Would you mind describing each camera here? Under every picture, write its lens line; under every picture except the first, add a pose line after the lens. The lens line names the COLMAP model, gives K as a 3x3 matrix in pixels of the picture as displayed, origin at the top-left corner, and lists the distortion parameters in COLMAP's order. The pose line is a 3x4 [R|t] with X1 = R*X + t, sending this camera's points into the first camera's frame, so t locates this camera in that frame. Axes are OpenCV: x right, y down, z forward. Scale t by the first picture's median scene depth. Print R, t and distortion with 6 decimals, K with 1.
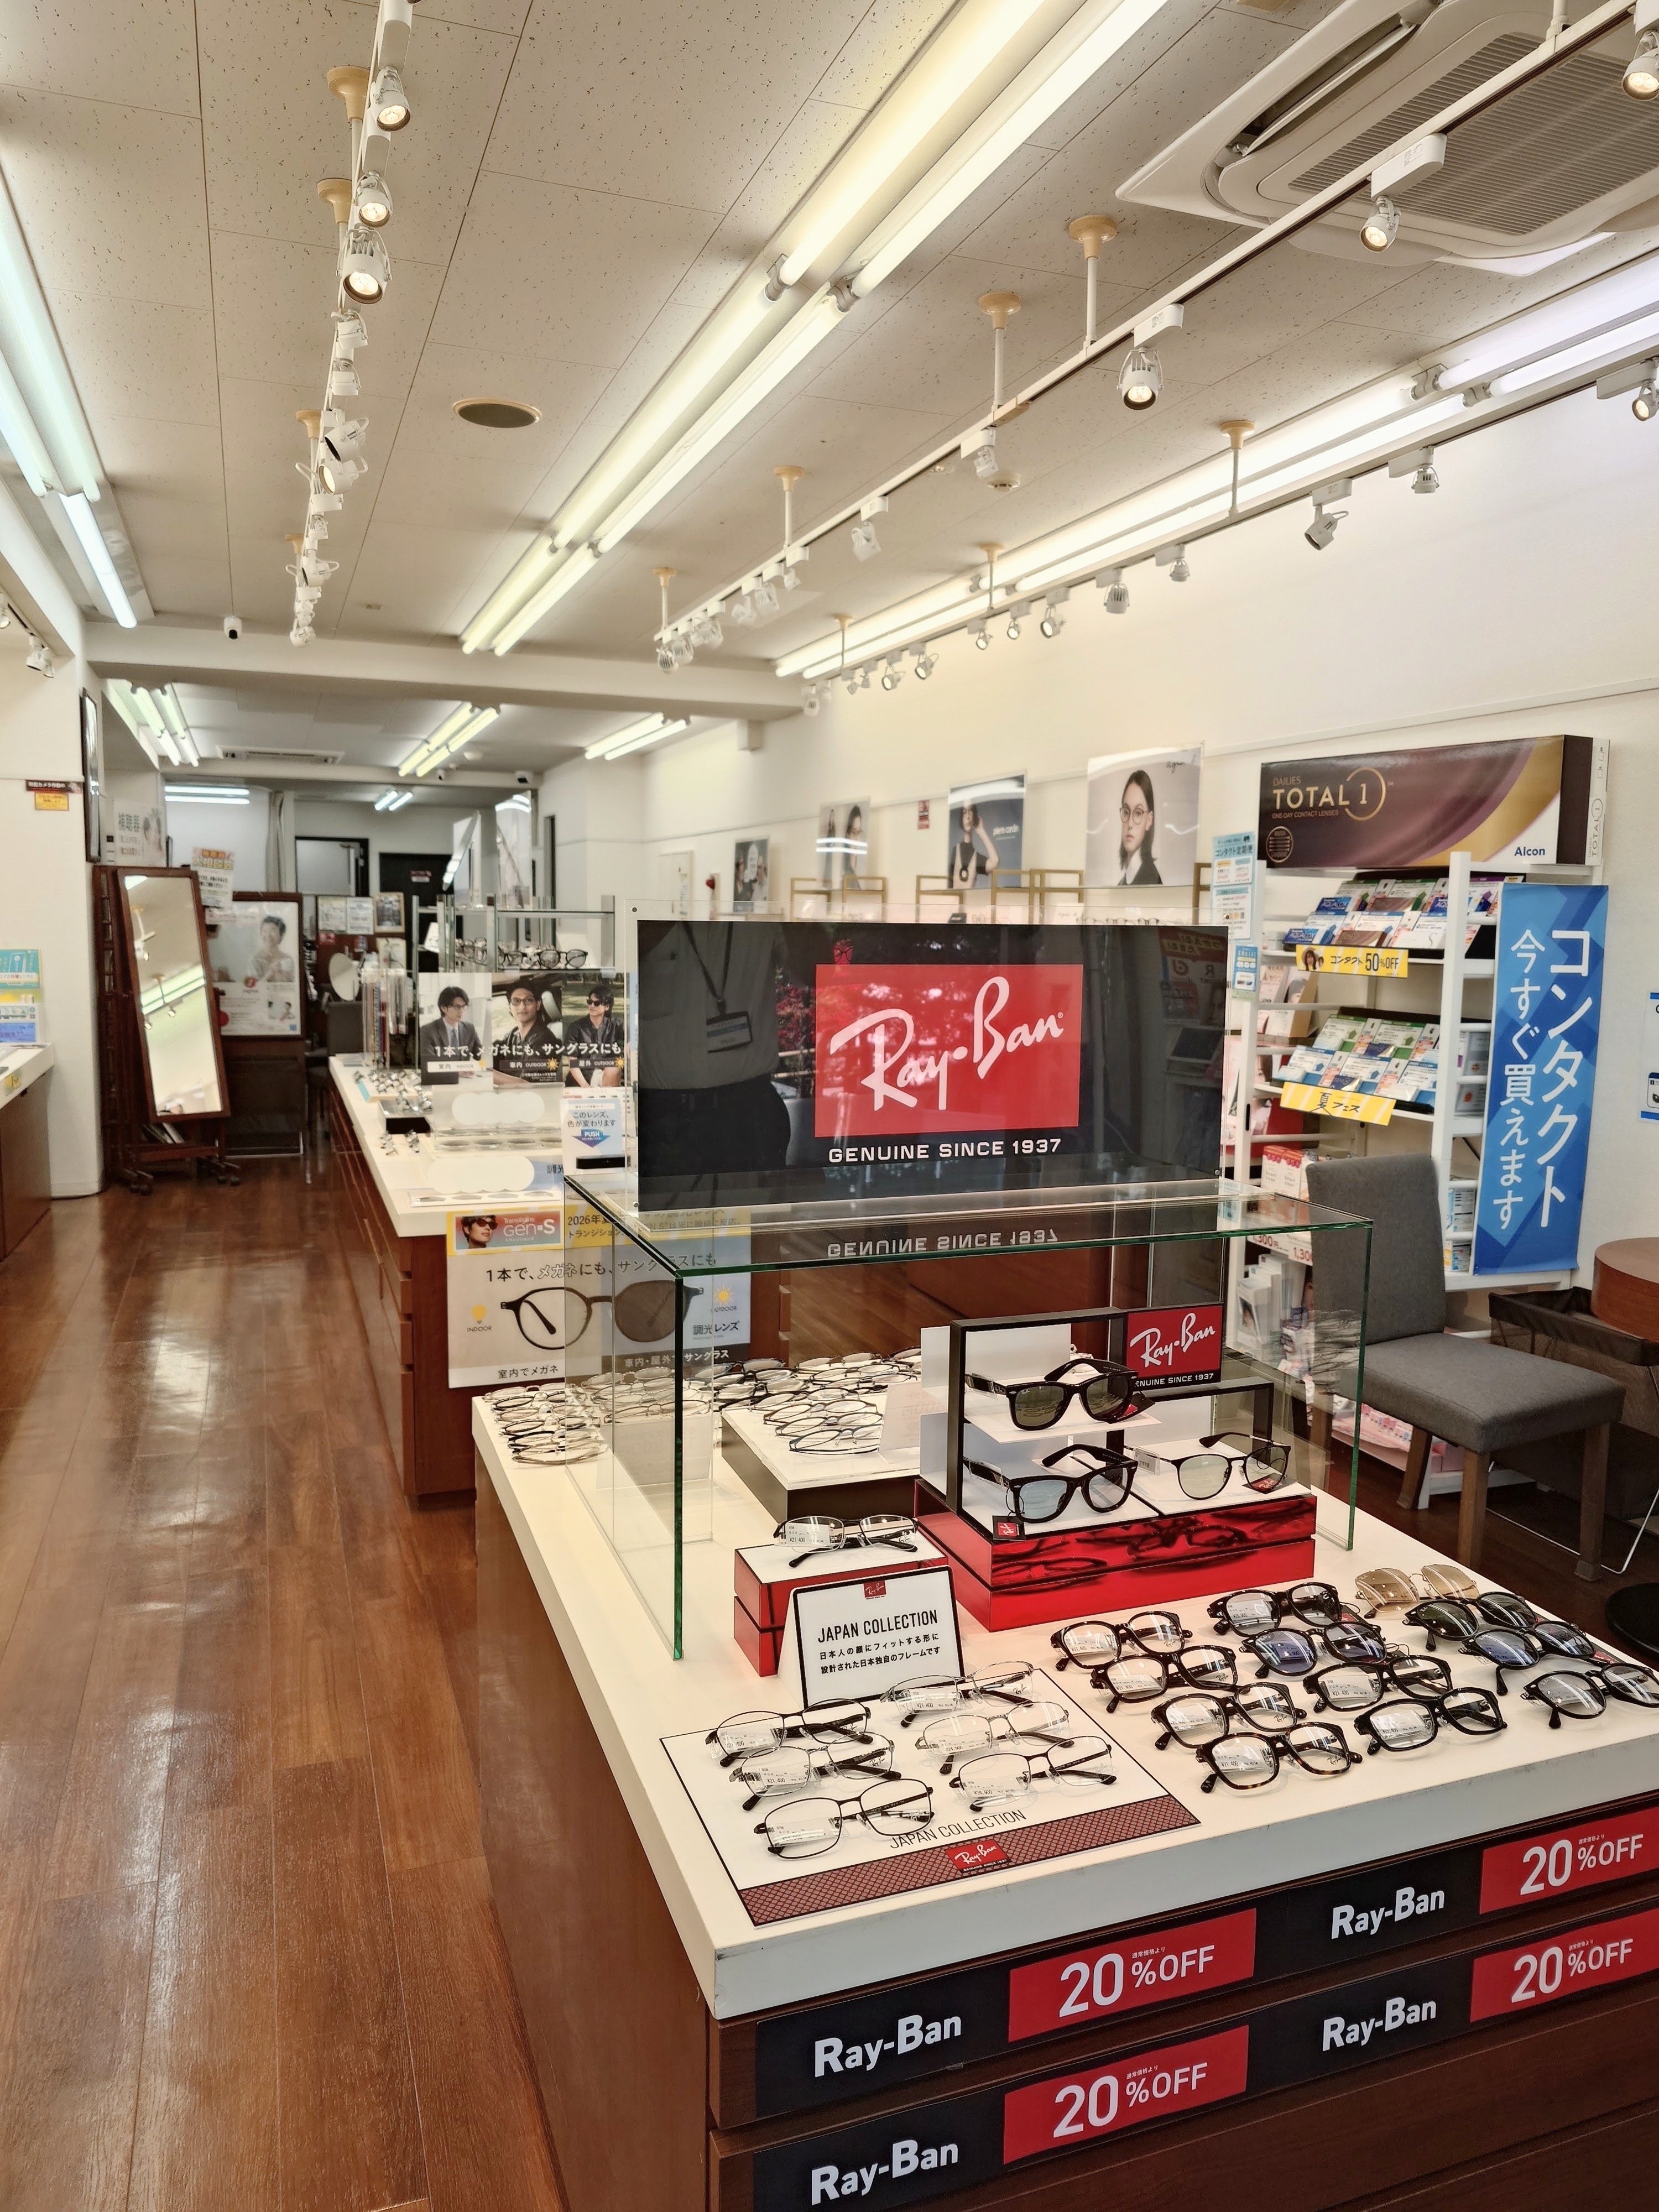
lens RADIAL K [[1551.5, 0, 831.5], [0, 1551.5, 1106.2], [0, 0, 1]] dist [-0.001389, -0.000147]
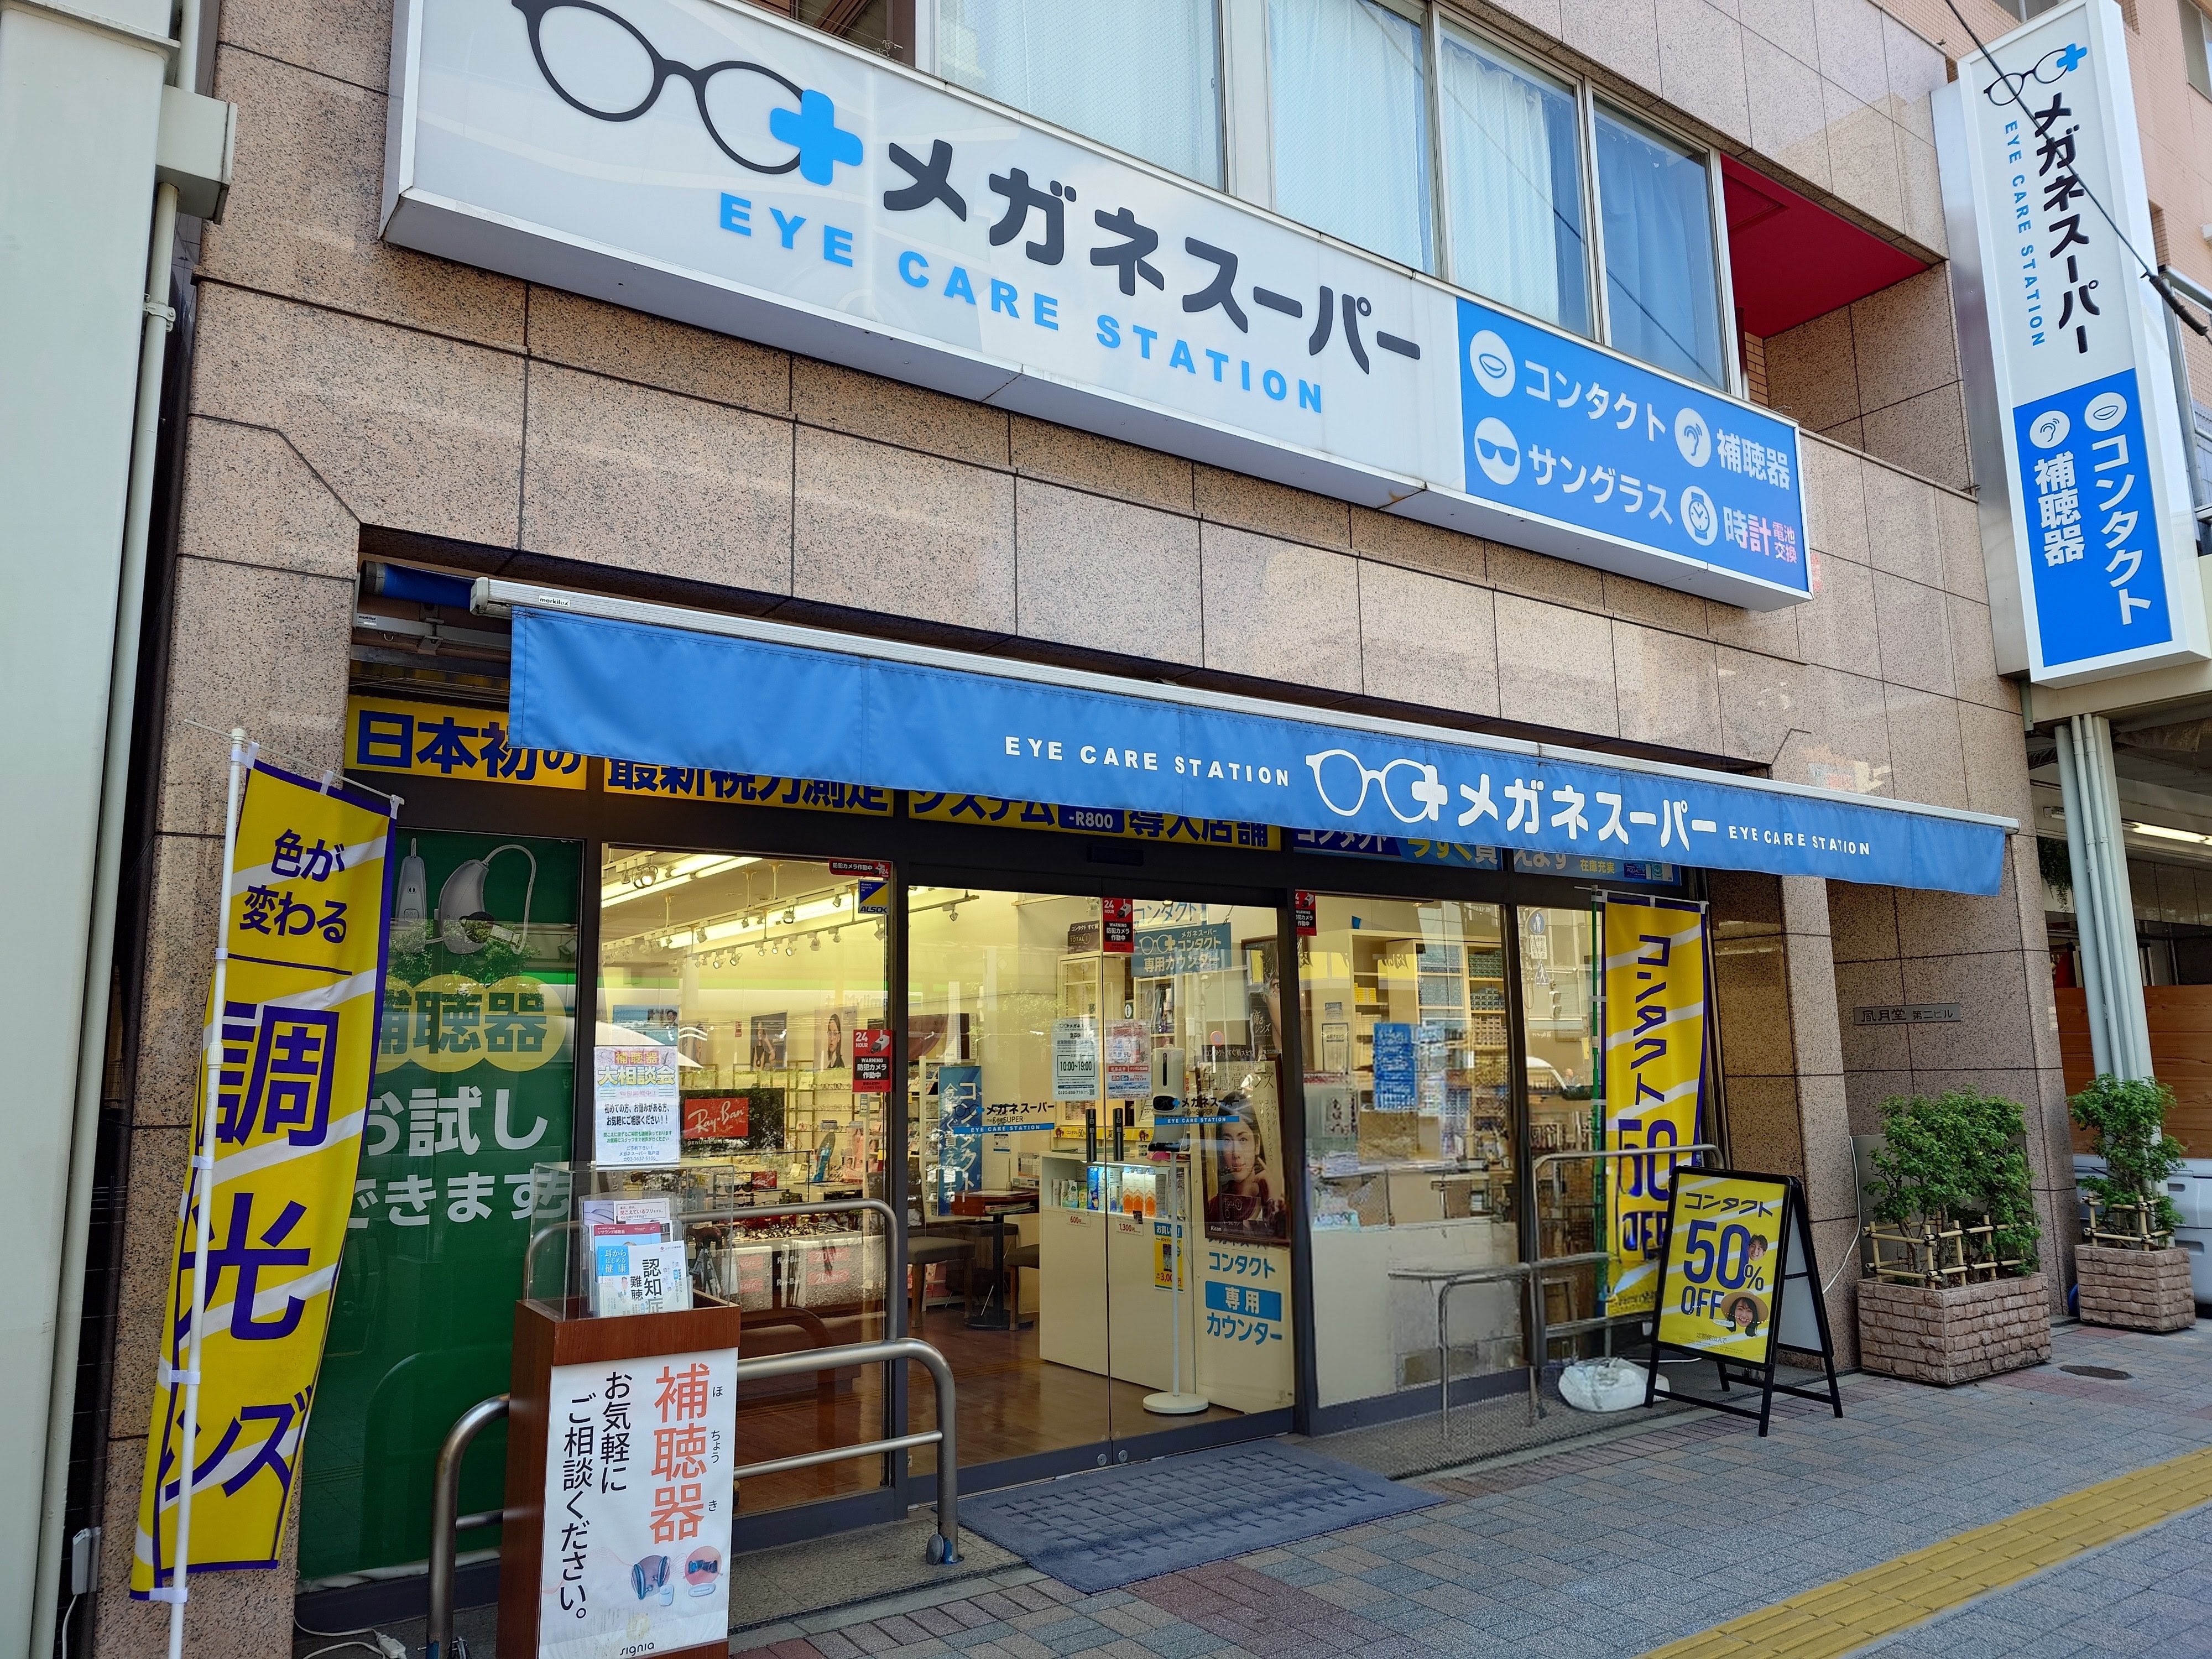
lens RADIAL K [[1551.5, 0, 1107.5], [0, 1551.5, 828.2], [0, 0, 1]] dist [-0.001389, -0.000147]
pose [[0.965028, 0.008297, 0.262014, -0.002217], [0.065011, 0.960701, -0.269866, 0.187284], [-0.253956, 0.277462, 0.926564, -1.545155]]
